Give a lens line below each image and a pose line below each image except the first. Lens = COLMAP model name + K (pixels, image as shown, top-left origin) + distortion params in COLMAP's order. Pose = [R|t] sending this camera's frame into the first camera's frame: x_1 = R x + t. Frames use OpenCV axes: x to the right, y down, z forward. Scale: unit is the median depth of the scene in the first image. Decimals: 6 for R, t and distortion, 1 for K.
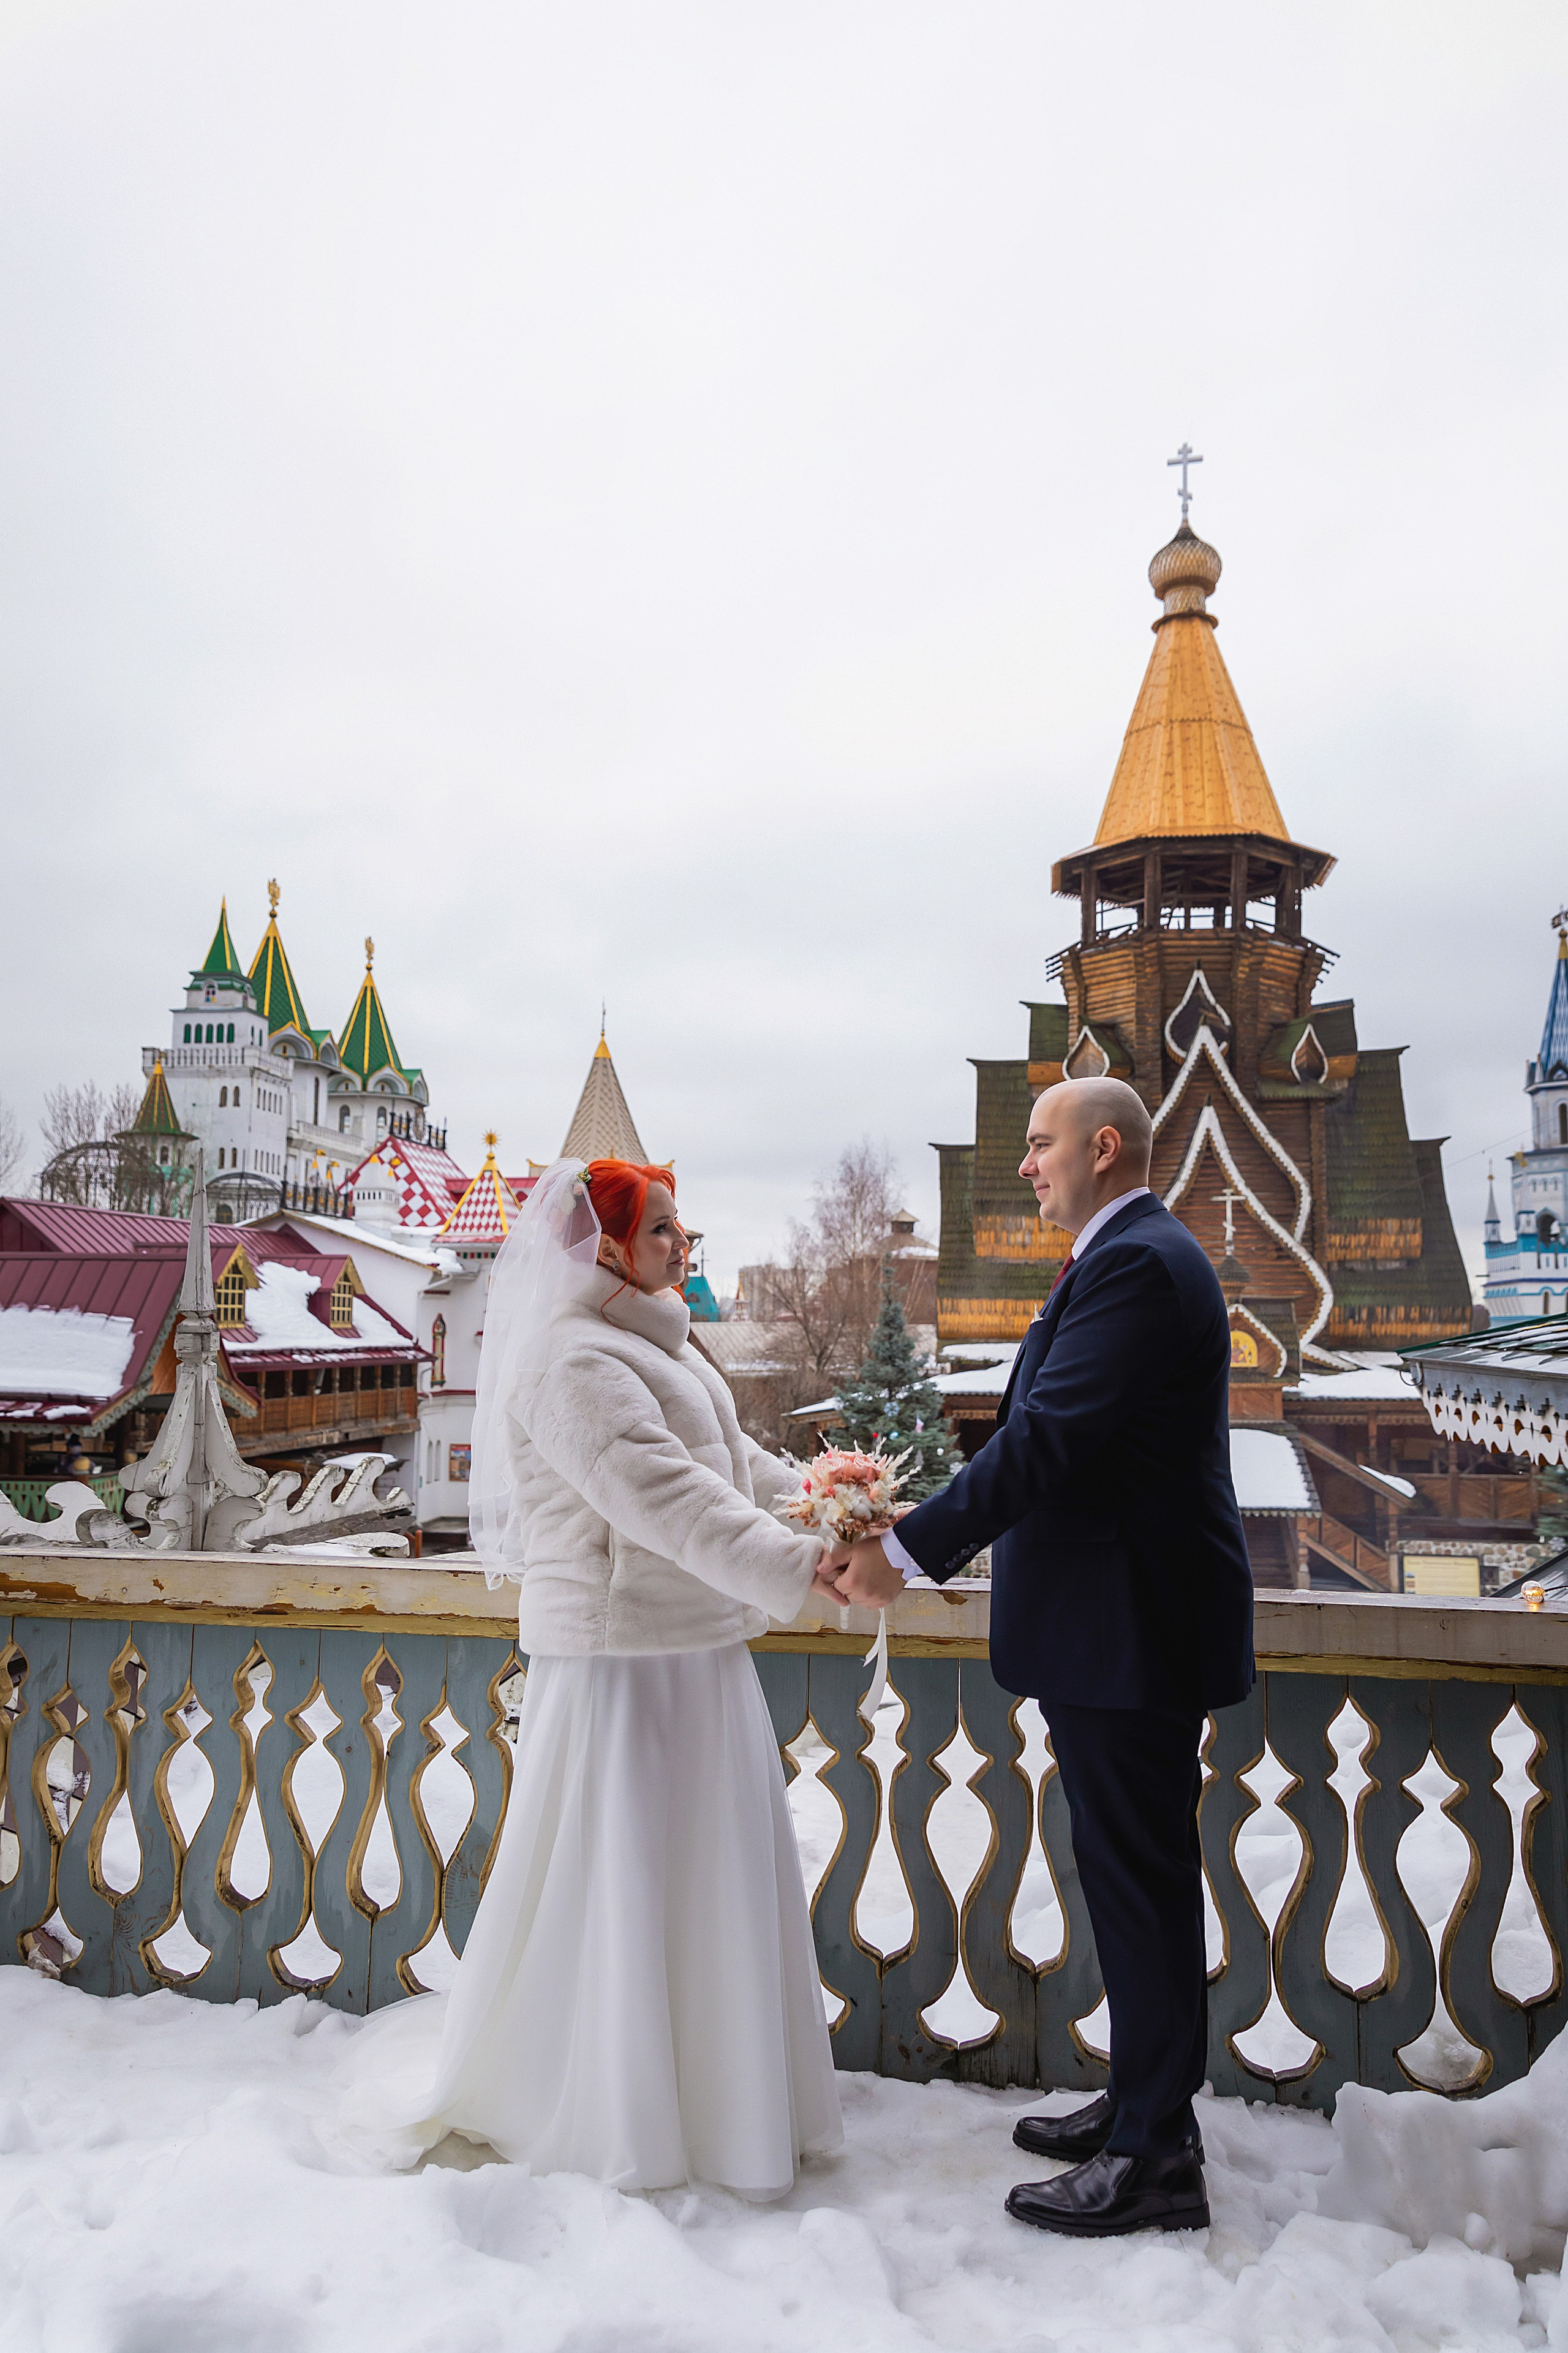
lens RADIAL K [[1649.5, 0, 786.6], [0, 1649.5, 1158.9], [0, 0, 1]] dist [0.000766, 0.001240]
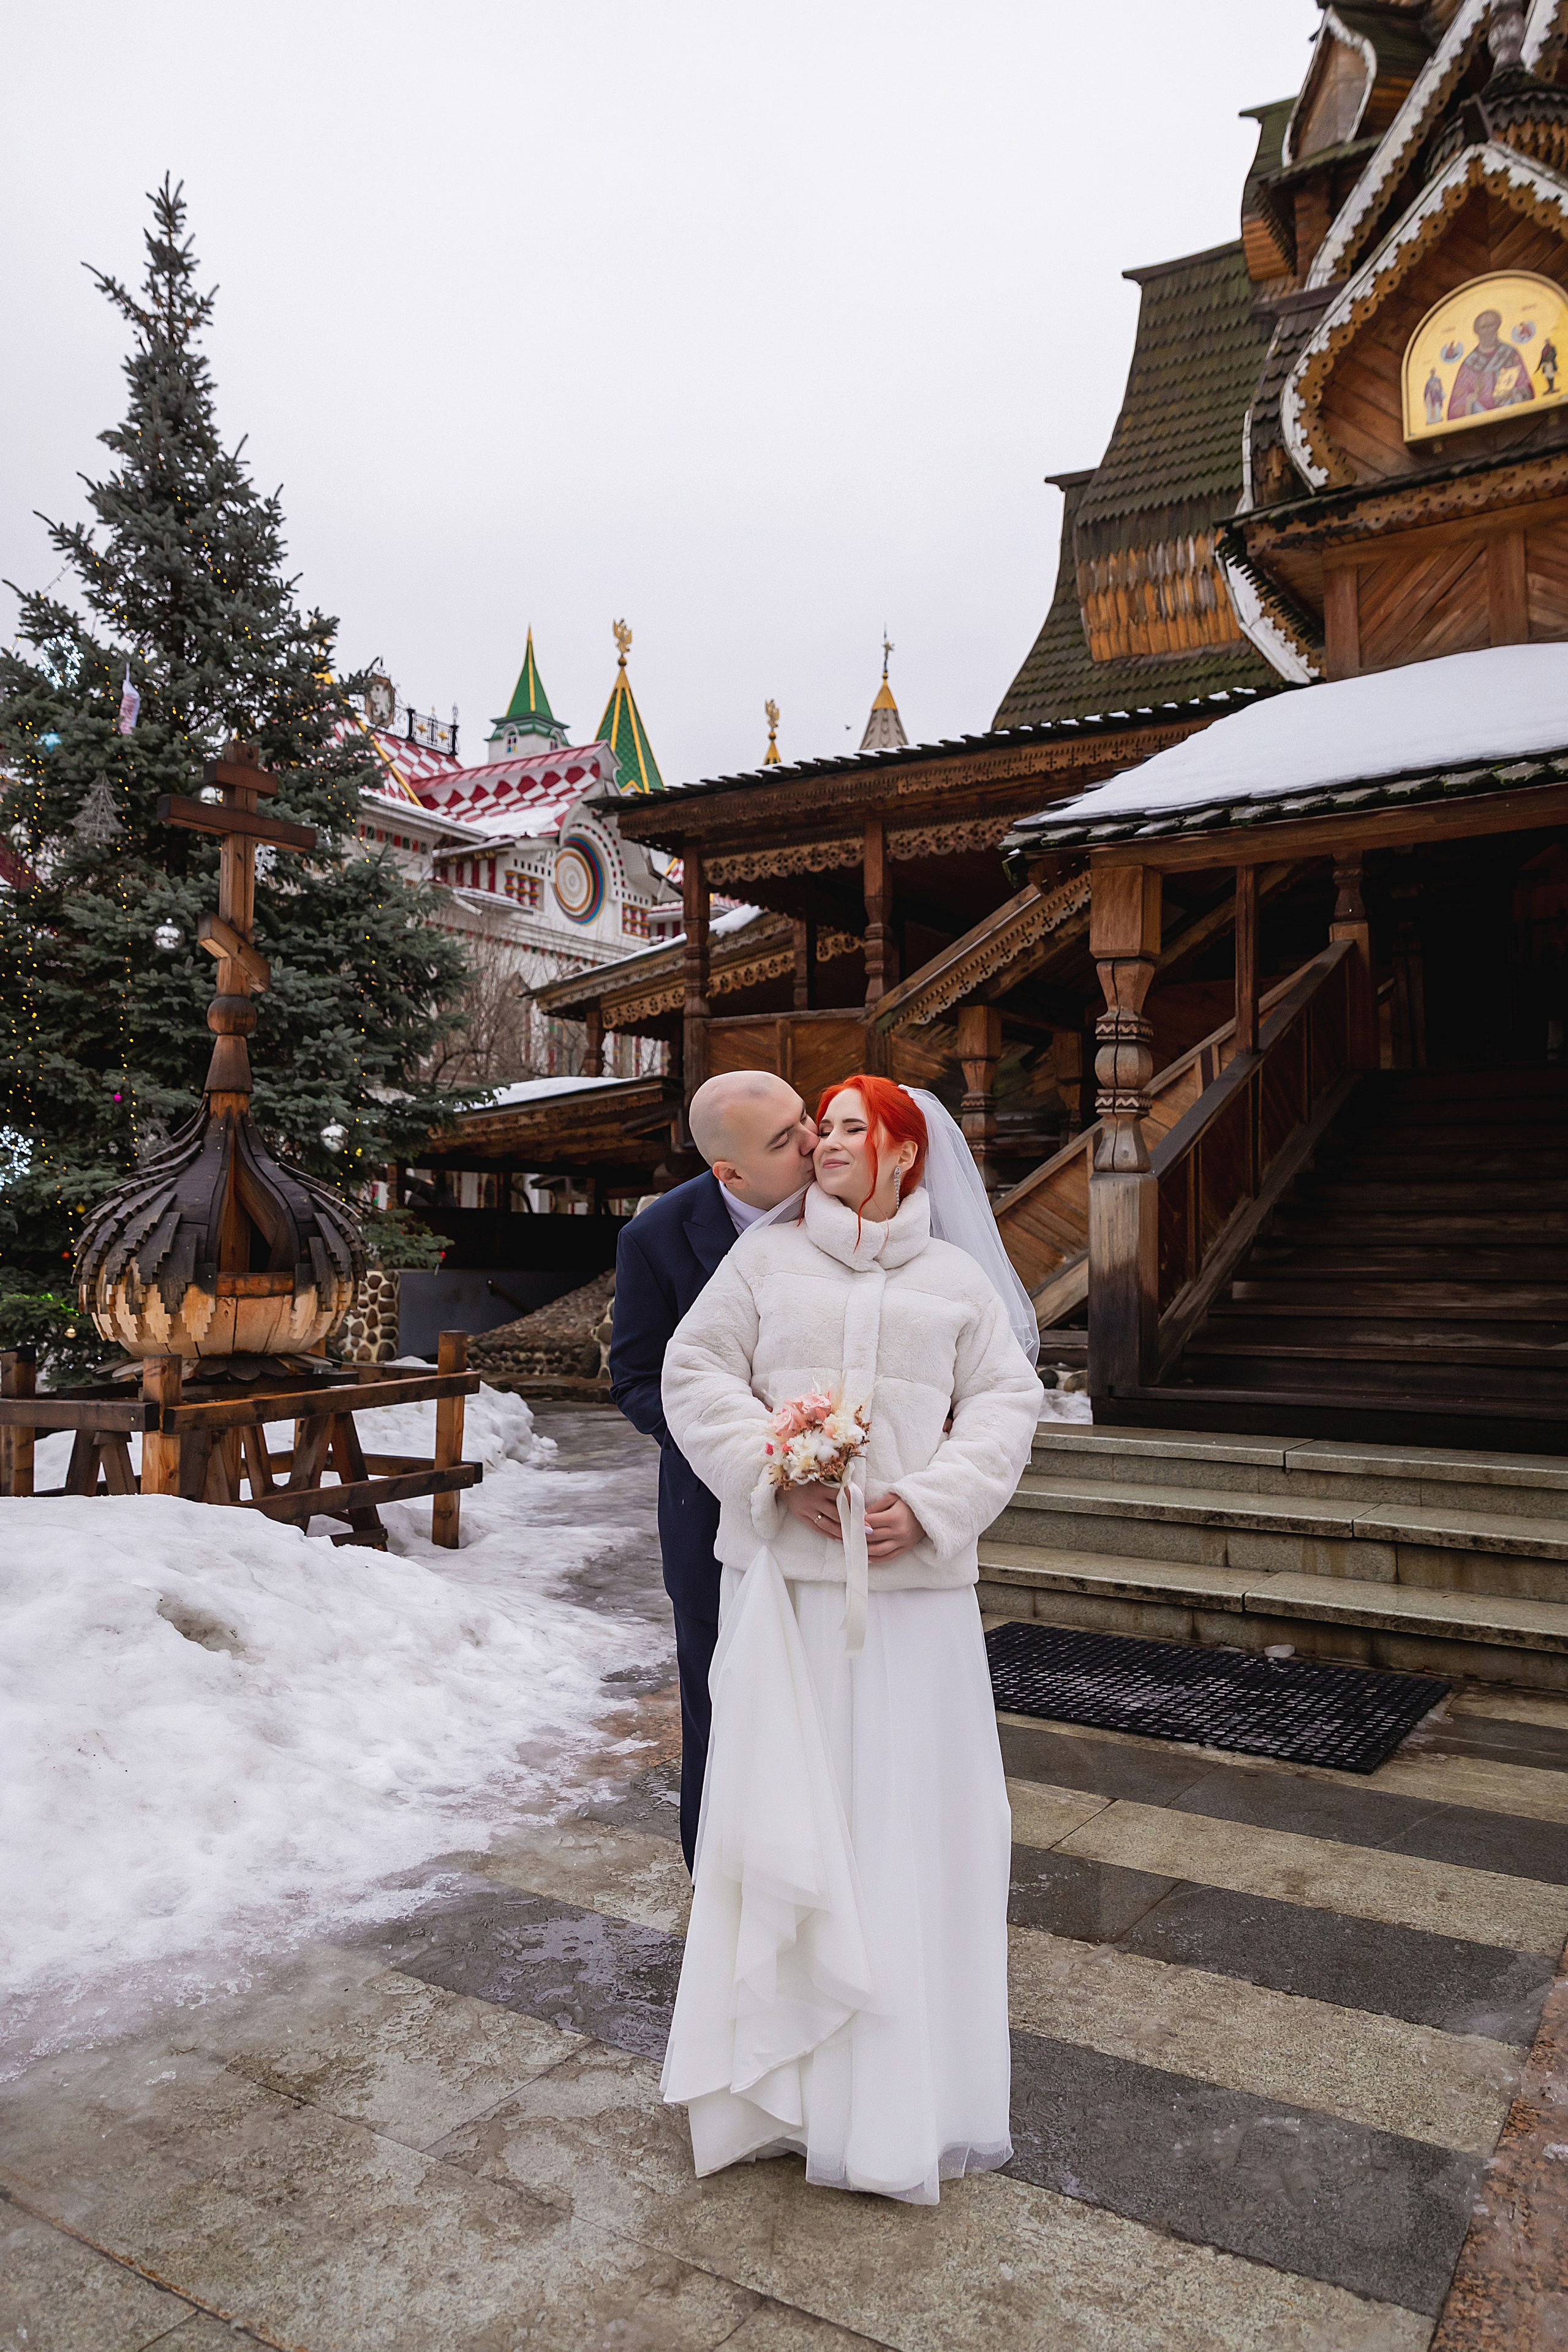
lens RADIAL K [[1648.9, 0, 781.0], [0, 1648.9, 1178.0], [0, 0, 1]] dist [0.000766, 0.001240]
pose [[0.919308, -0.024672, -0.392766, 1.666903], [0.051696, 0.996955, 0.058375, 1.331240], [0.390130, -0.073969, 0.917784, 4.530431]]
